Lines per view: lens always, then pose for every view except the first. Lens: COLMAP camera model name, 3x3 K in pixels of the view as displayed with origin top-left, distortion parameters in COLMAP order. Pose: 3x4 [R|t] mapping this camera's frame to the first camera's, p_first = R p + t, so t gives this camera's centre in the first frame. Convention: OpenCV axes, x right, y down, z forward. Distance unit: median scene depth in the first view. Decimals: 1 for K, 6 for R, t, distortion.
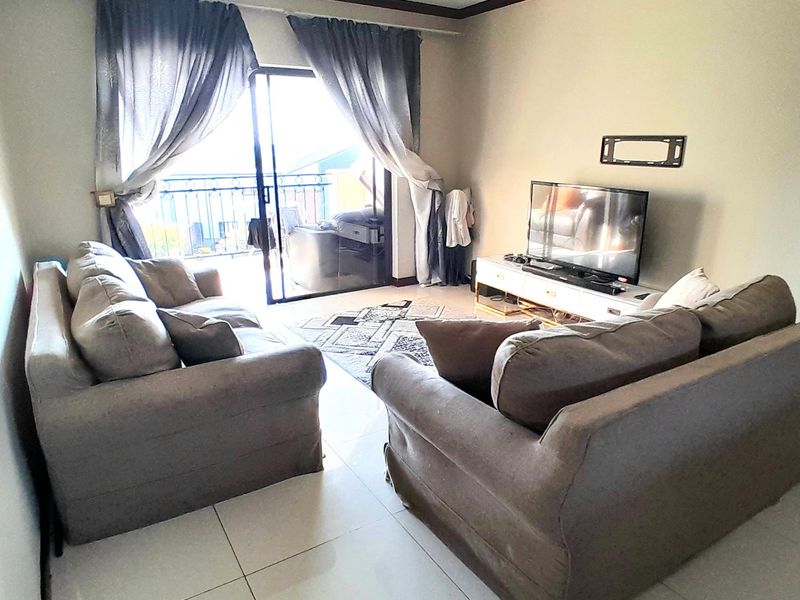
lens RADIAL K [[538.3, 0, 400.5], [0, 538.3, 301.8], [0, 0, 1]] dist [0.003390, -0.000703]
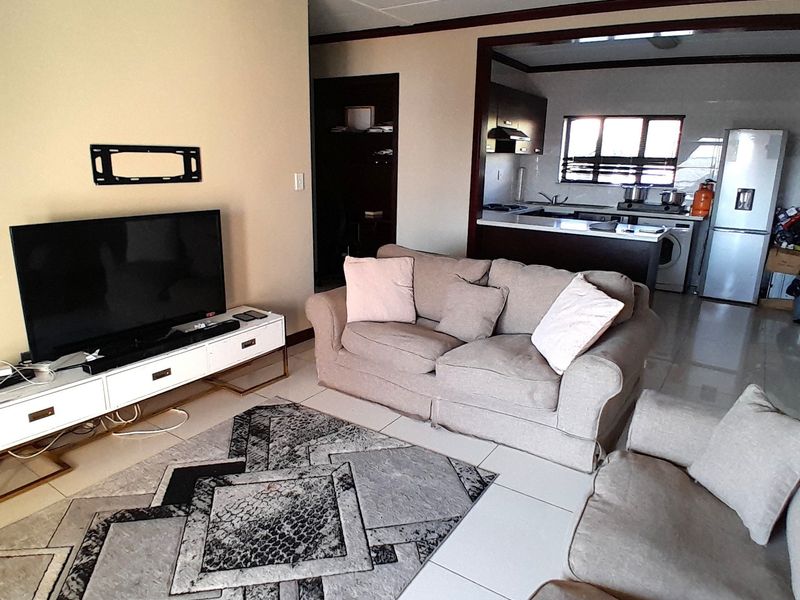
lens RADIAL K [[538.3, 0, 400.1], [0, 538.3, 299.6], [0, 0, 1]] dist [0.003390, -0.000703]
pose [[-0.416798, -0.251161, 0.873612, -0.477978], [0.240839, 0.896211, 0.372562, -0.322049], [-0.876514, 0.365683, -0.313050, 1.039706]]
